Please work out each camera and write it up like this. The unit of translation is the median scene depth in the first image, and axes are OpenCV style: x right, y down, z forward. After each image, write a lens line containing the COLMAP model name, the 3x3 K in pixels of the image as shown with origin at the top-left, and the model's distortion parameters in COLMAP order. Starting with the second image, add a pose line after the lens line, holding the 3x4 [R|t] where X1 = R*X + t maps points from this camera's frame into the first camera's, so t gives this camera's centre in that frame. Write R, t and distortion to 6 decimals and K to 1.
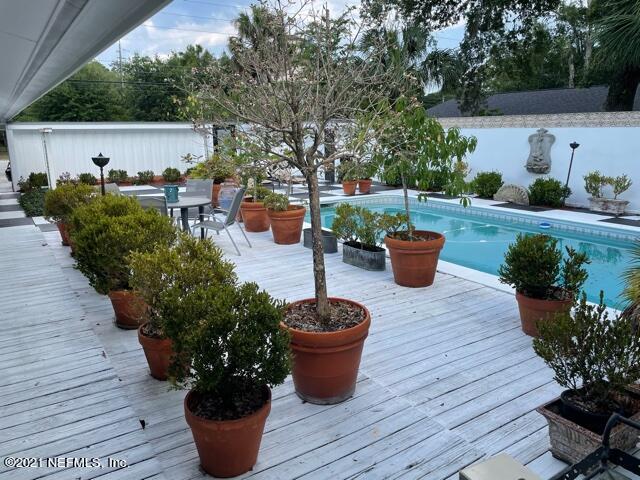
lens RADIAL K [[483.0, 0, 323.1], [0, 483.0, 237.4], [0, 0, 1]] dist [0.076091, -0.091941]
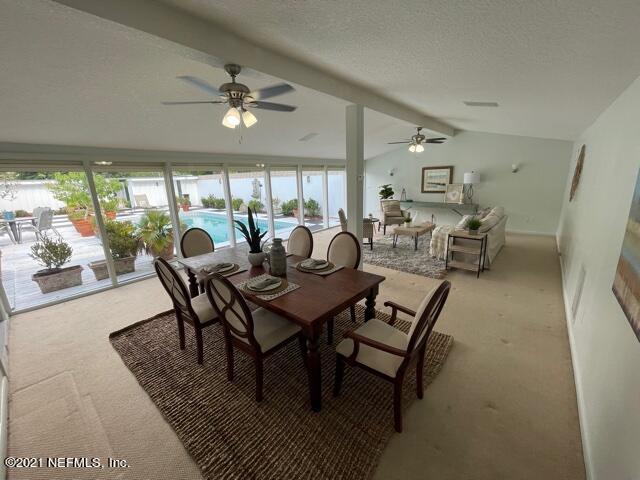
lens RADIAL K [[257.5, 0, 315.6], [0, 257.5, 241.9], [0, 0, 1]] dist [-0.005669, 0.000083]
pose [[0.965246, -0.090387, 0.245215, 0.386681], [0.083857, 0.995792, 0.036963, 0.046728], [-0.247524, -0.015116, 0.968764, -0.215806]]
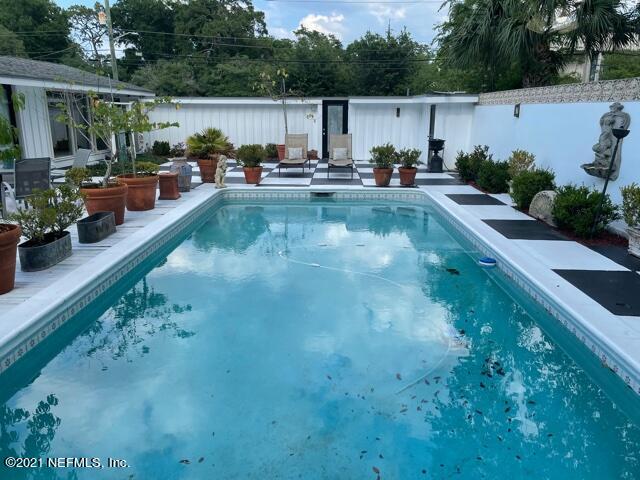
lens RADIAL K [[483.0, 0, 316.8], [0, 483.0, 226.5], [0, 0, 1]] dist [0.076091, -0.091941]
pose [[0.812532, 0.145731, -0.564406, 0.495108], [-0.133379, 0.989038, 0.063356, -0.065194], [0.567452, 0.023801, 0.823063, 0.310338]]
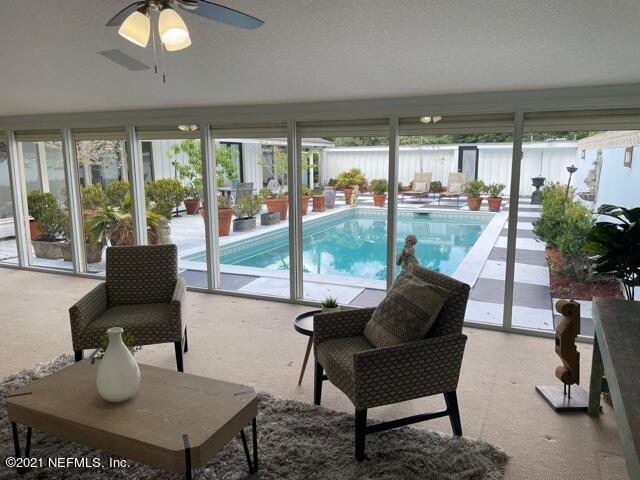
lens RADIAL K [[483.0, 0, 328.9], [0, 483.0, 236.7], [0, 0, 1]] dist [0.076091, -0.091941]
pose [[0.538659, 0.143356, -0.830238, 0.891877], [-0.175683, 0.982868, 0.055727, -0.039763], [0.824003, 0.115840, 0.554616, 0.166144]]
